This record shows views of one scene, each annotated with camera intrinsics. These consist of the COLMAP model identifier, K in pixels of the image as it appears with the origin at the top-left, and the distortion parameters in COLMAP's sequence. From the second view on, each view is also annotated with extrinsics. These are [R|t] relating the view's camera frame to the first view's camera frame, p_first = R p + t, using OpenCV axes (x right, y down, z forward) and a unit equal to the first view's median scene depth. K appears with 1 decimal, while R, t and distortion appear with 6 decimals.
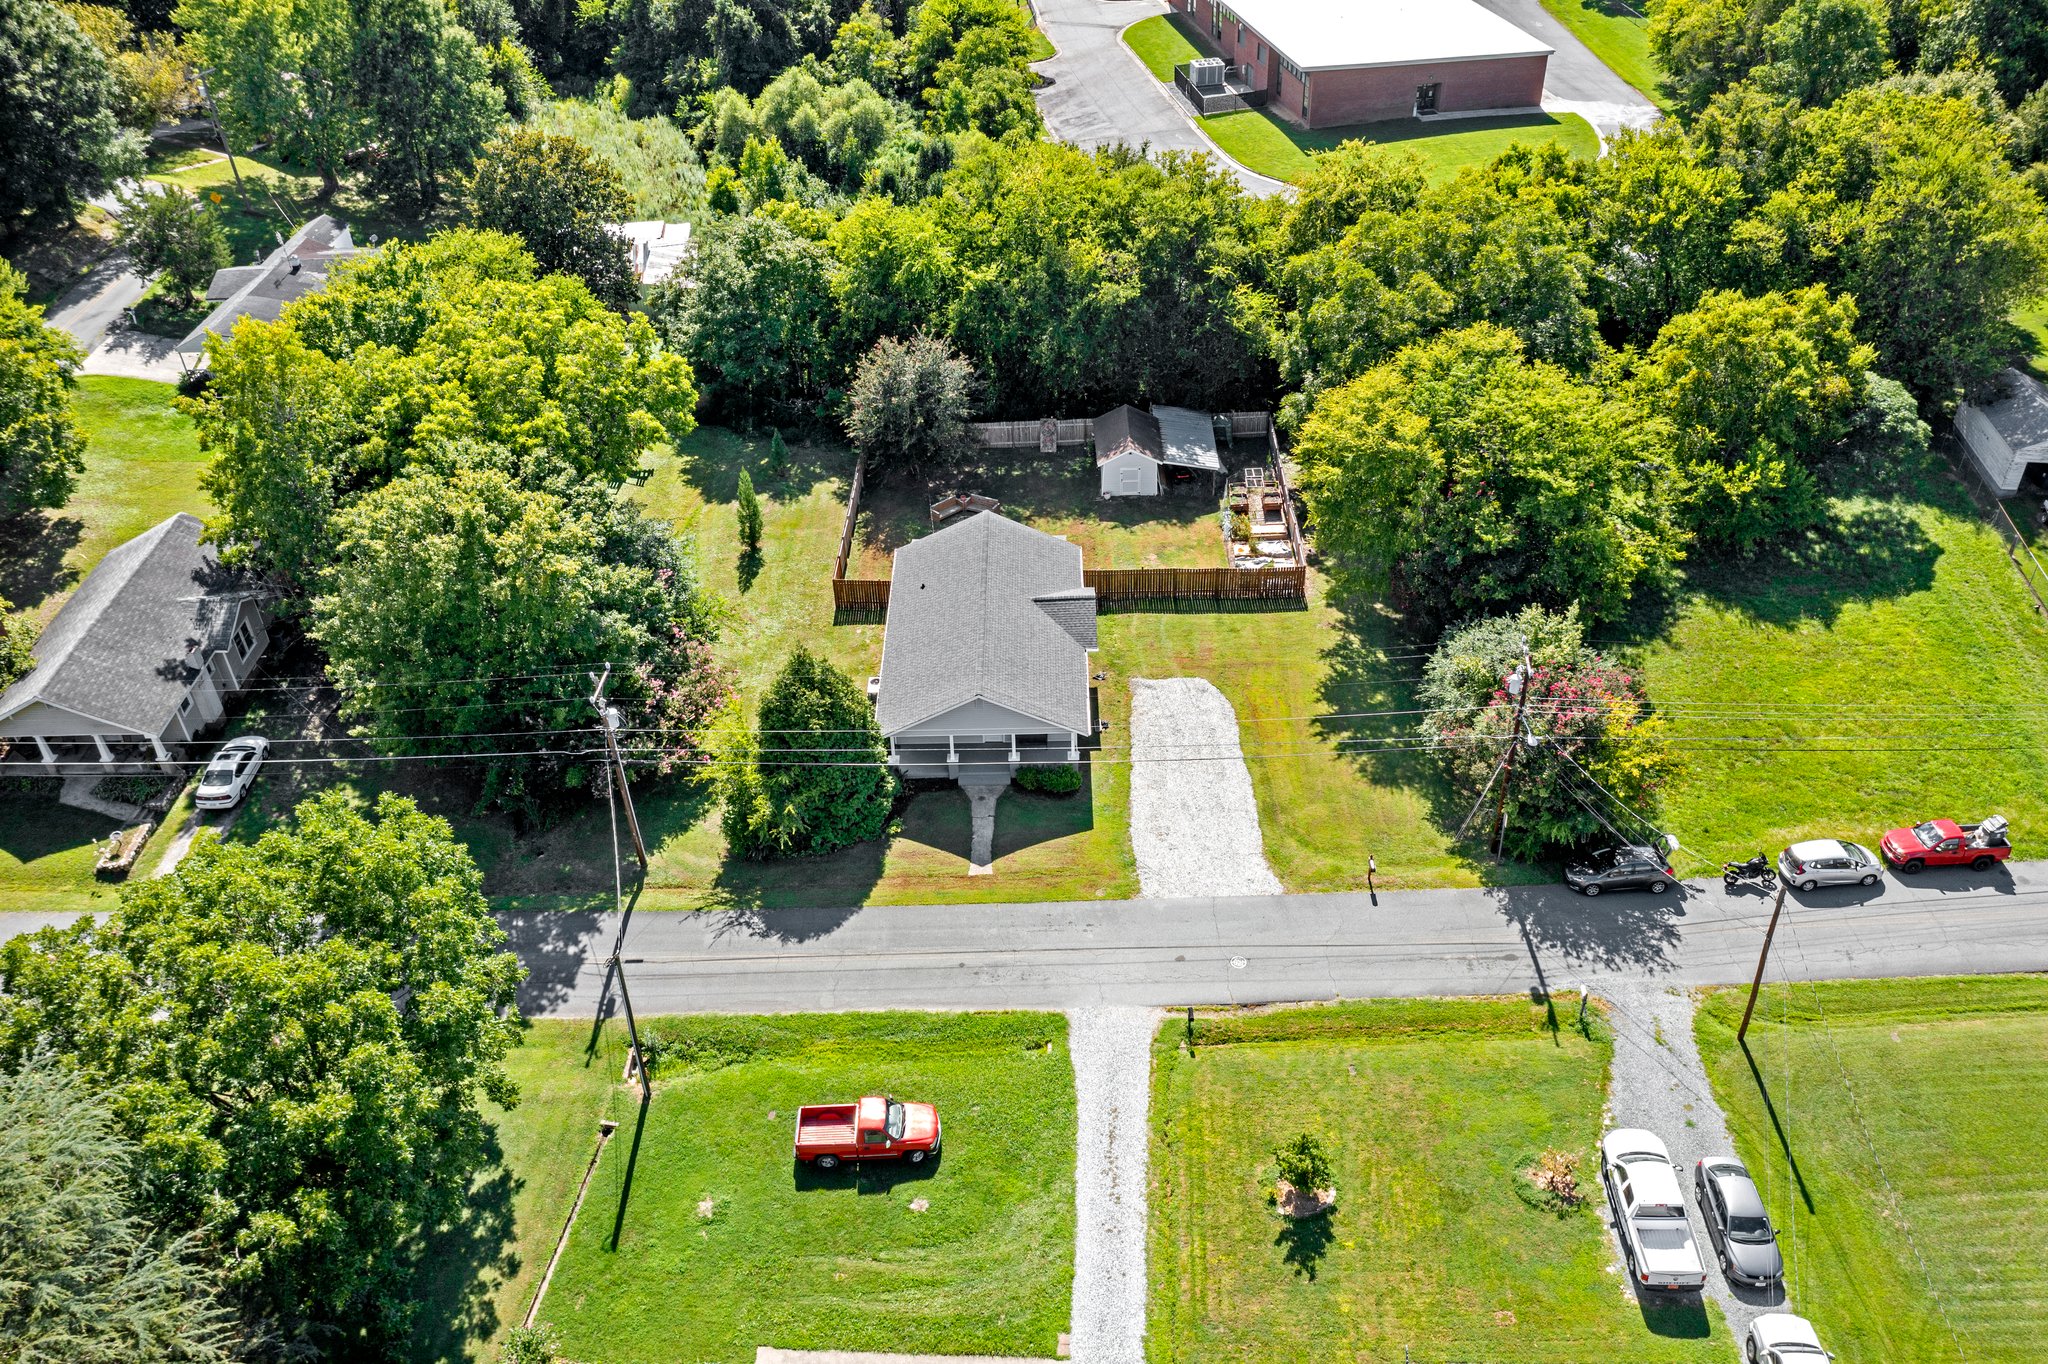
lens RADIAL K [[1599.9, 0, 1040.1], [0, 1599.9, 682.0], [0, 0, 1]] dist [-0.034696, 0.005565]
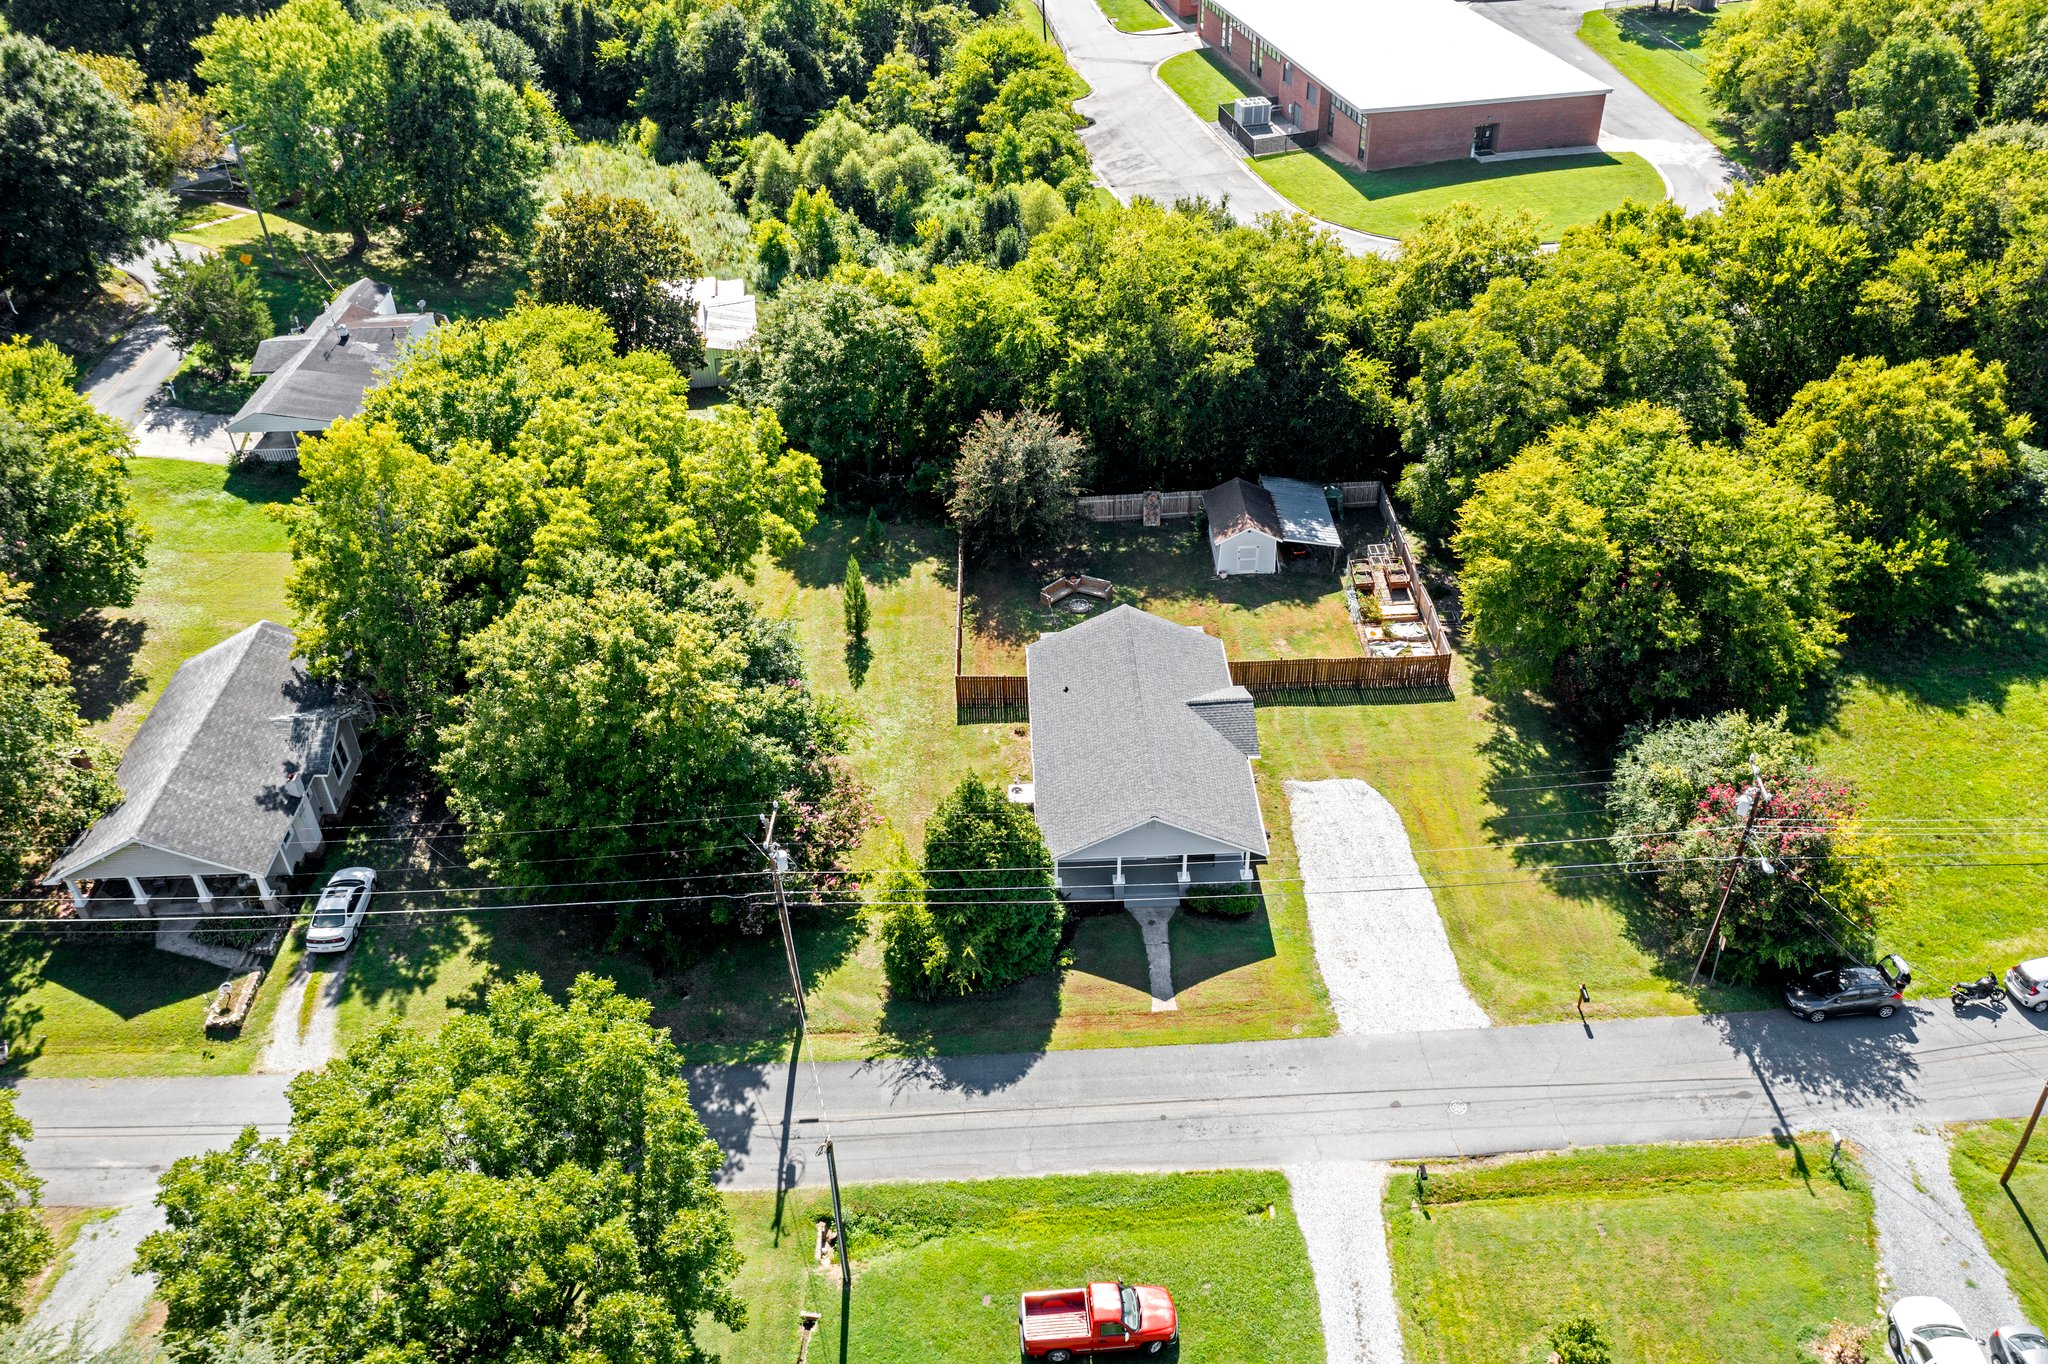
lens RADIAL K [[1599.9, 0, 1040.3], [0, 1599.9, 683.7], [0, 0, 1]] dist [-0.034696, 0.005565]
pose [[0.999521, -0.017908, 0.025250, -0.107425], [0.018042, 0.999824, -0.005075, -0.055873], [-0.025155, 0.005528, 0.999668, 0.052704]]
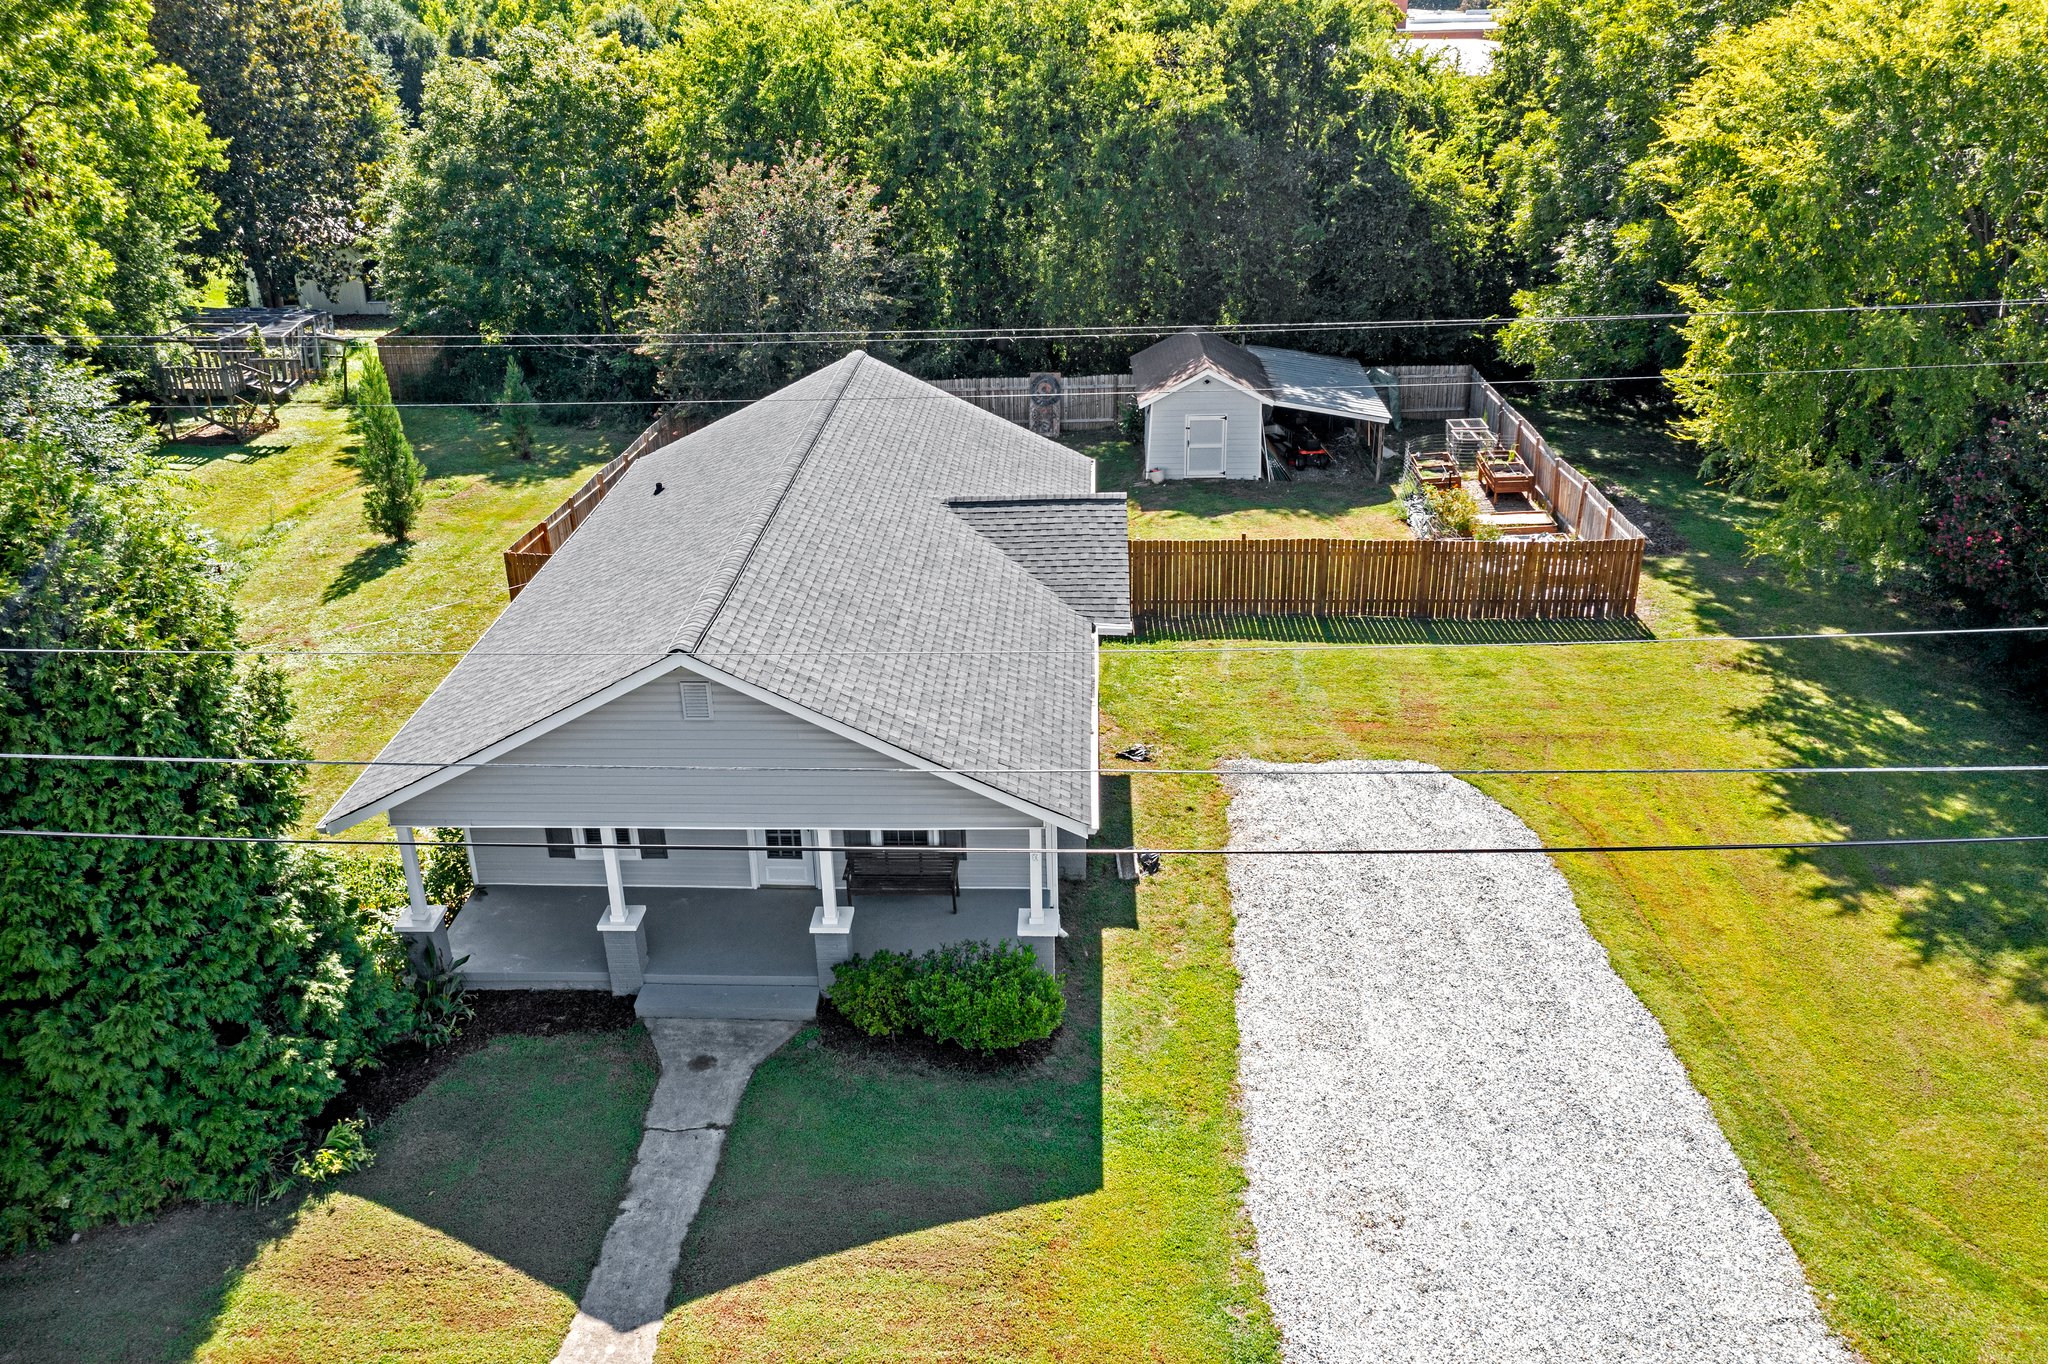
lens RADIAL K [[1599.9, 0, 1026.7], [0, 1599.9, 678.7], [0, 0, 1]] dist [-0.034696, 0.005565]
pose [[0.999084, 0.020570, -0.037511, 0.025141], [-0.028272, 0.975525, -0.218062, 0.058035], [0.032108, 0.218923, 0.975214, 0.623978]]
